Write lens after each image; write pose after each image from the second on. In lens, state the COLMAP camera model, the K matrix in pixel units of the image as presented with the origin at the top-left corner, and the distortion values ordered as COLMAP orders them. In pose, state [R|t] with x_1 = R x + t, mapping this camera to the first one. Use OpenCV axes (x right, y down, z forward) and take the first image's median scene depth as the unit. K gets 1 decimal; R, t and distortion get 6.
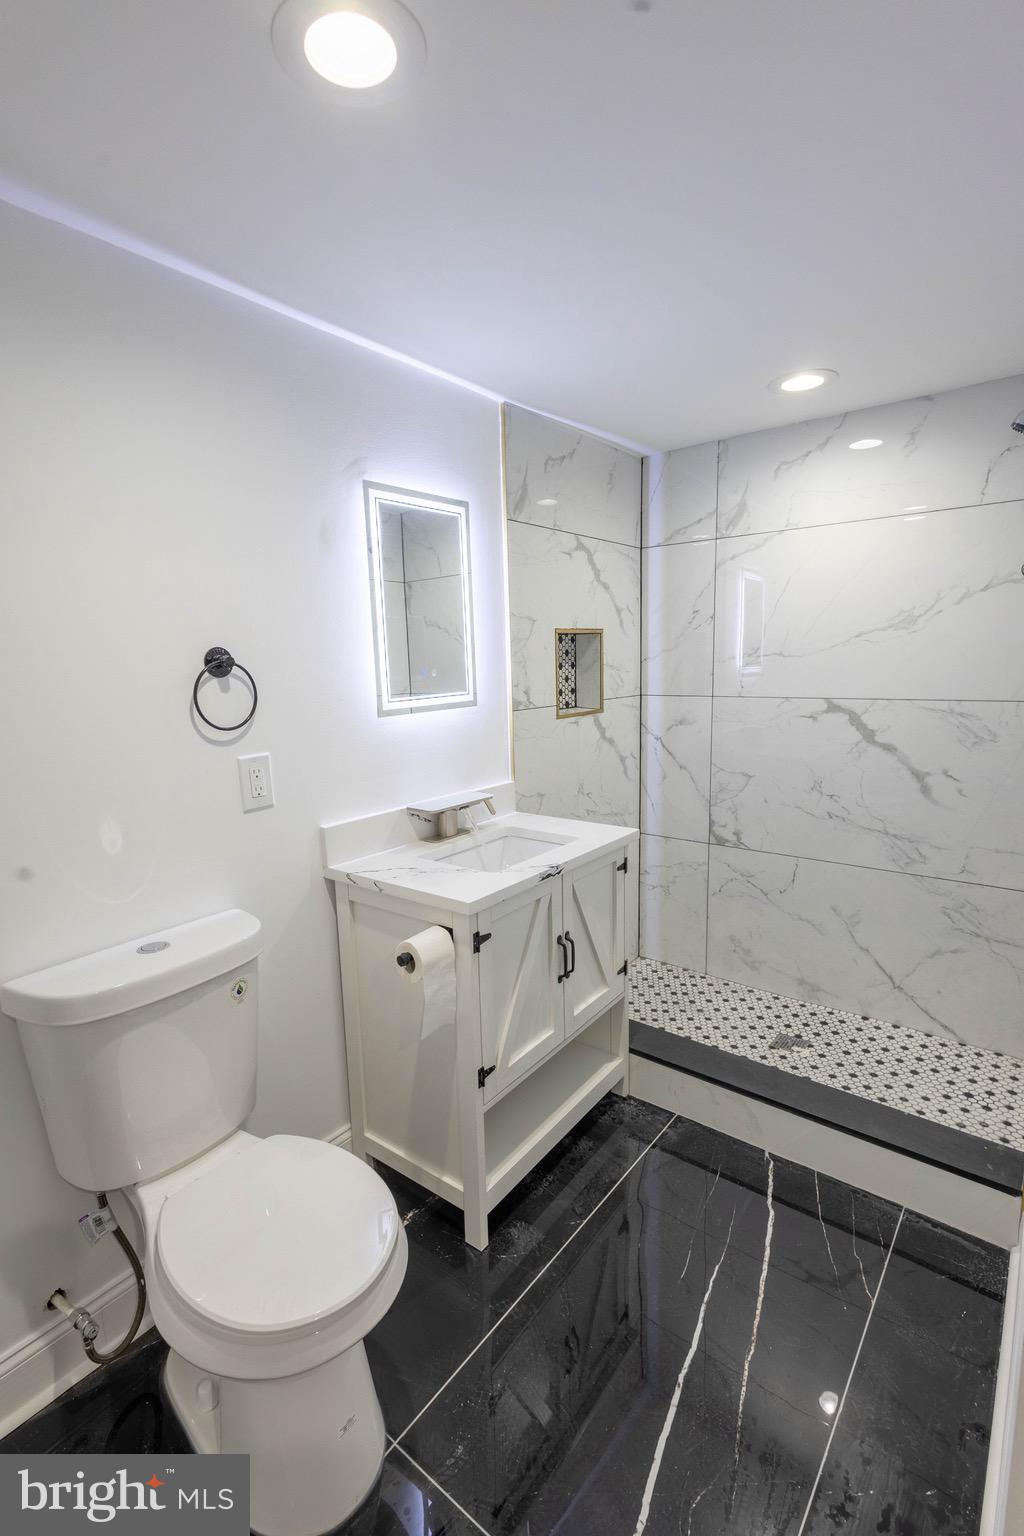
lens RADIAL K [[703.9, 0, 512.1], [0, 703.9, 771.2], [0, 0, 1]] dist [0.013727, -0.003089]
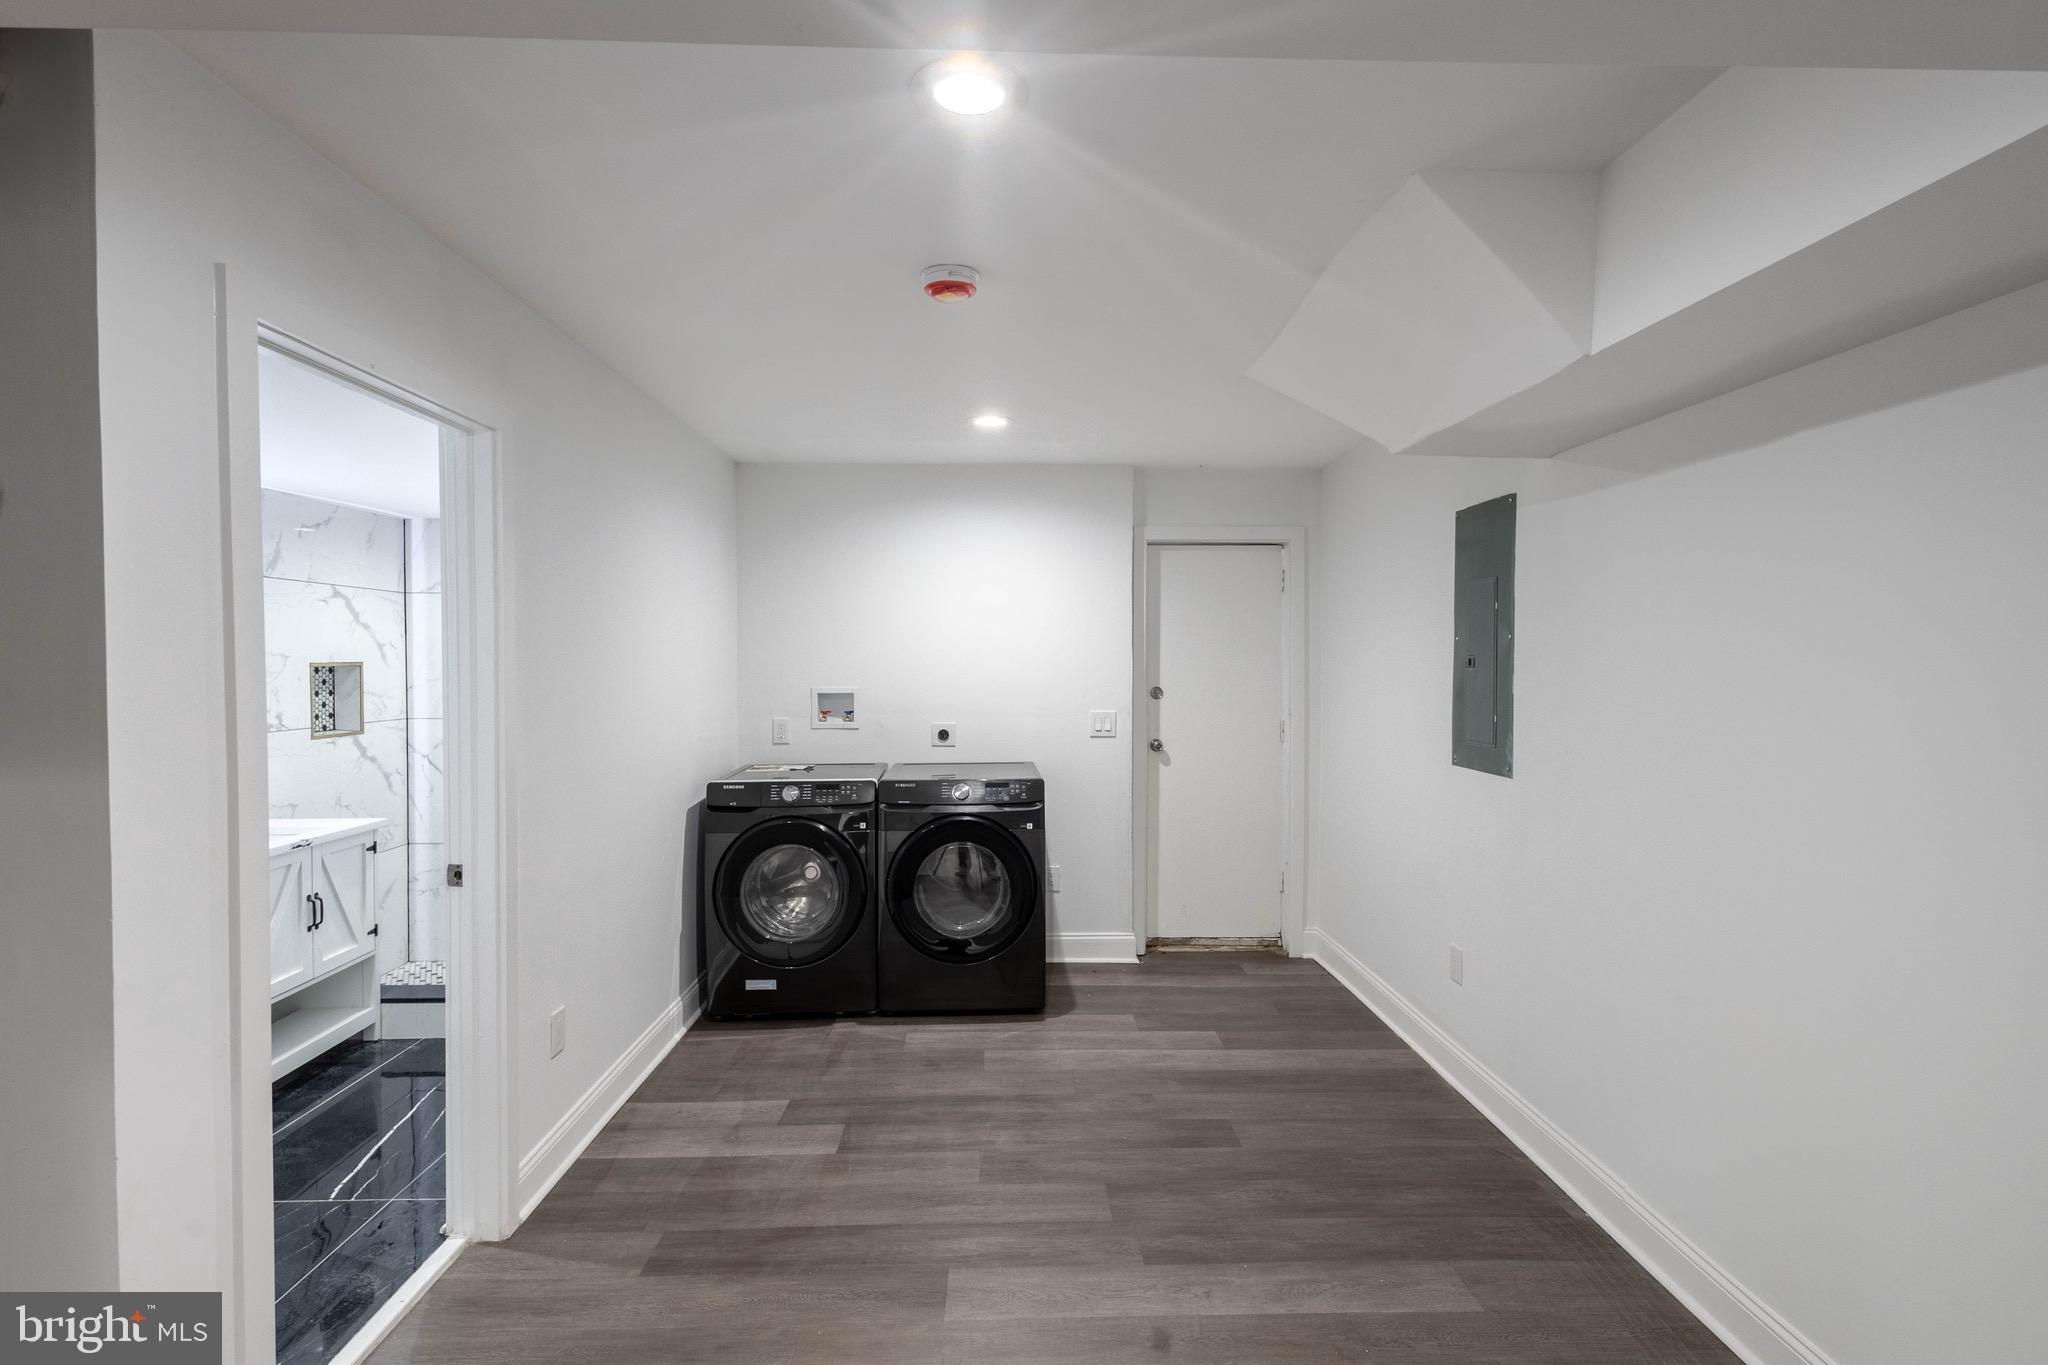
lens RADIAL K [[938.5, 0, 1019.1], [0, 938.5, 682.5], [0, 0, 1]] dist [0.013727, -0.003089]
pose [[0.770014, 0.011454, 0.637924, -0.030464], [0.082246, 0.989715, -0.117047, 0.103160], [-0.632704, 0.142594, 0.761152, -0.870306]]
